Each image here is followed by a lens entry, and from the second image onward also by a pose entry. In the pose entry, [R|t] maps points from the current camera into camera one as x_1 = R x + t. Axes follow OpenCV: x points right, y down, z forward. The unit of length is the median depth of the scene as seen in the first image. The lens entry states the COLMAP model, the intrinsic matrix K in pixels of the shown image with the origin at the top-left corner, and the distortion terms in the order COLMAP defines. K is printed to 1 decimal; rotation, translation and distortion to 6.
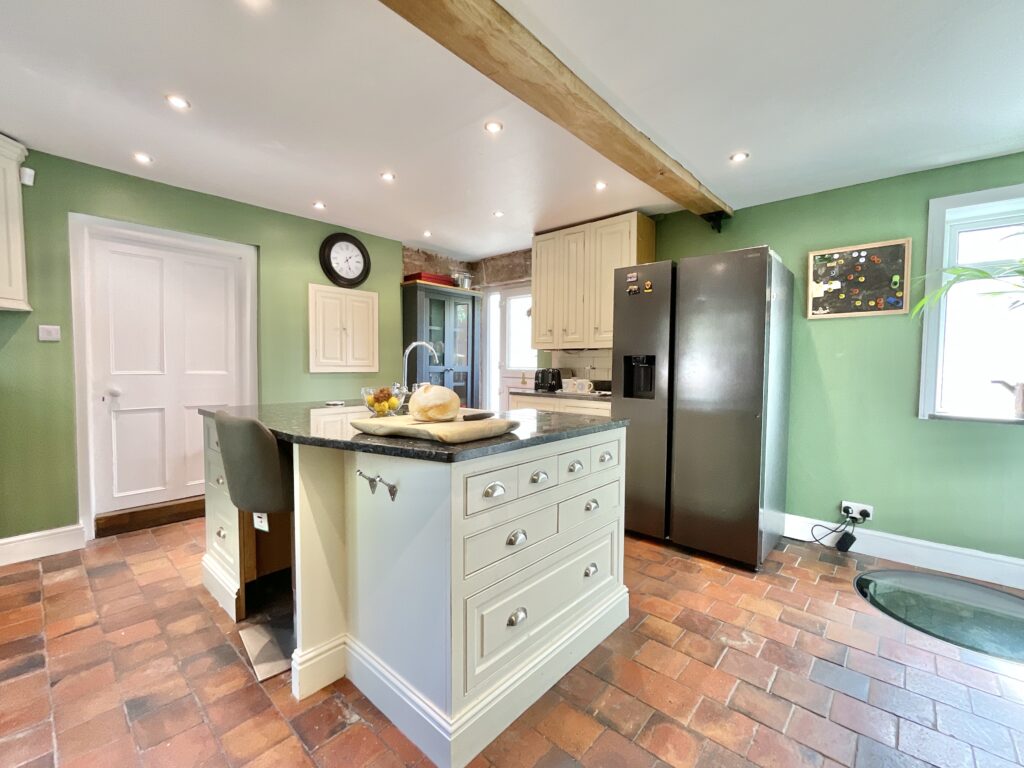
lens RADIAL K [[443.0, 0, 513.2], [0, 443.0, 379.9], [0, 0, 1]] dist [0.004584, 0.000214]
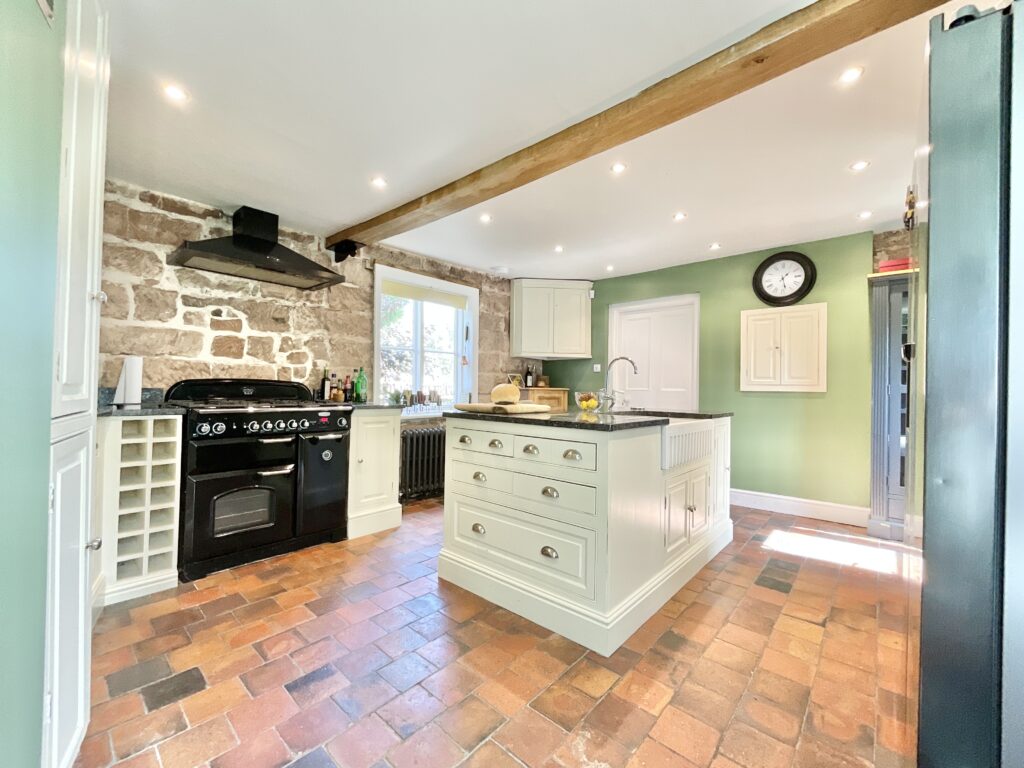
lens RADIAL K [[417.5, 0, 513.2], [0, 417.5, 388.4], [0, 0, 1]] dist [-0.003124, 0.000270]
pose [[0.006004, -0.016092, -0.999852, 0.566410], [-0.053236, 0.998447, -0.016389, 0.023810], [0.998564, 0.053327, 0.005138, 0.418688]]
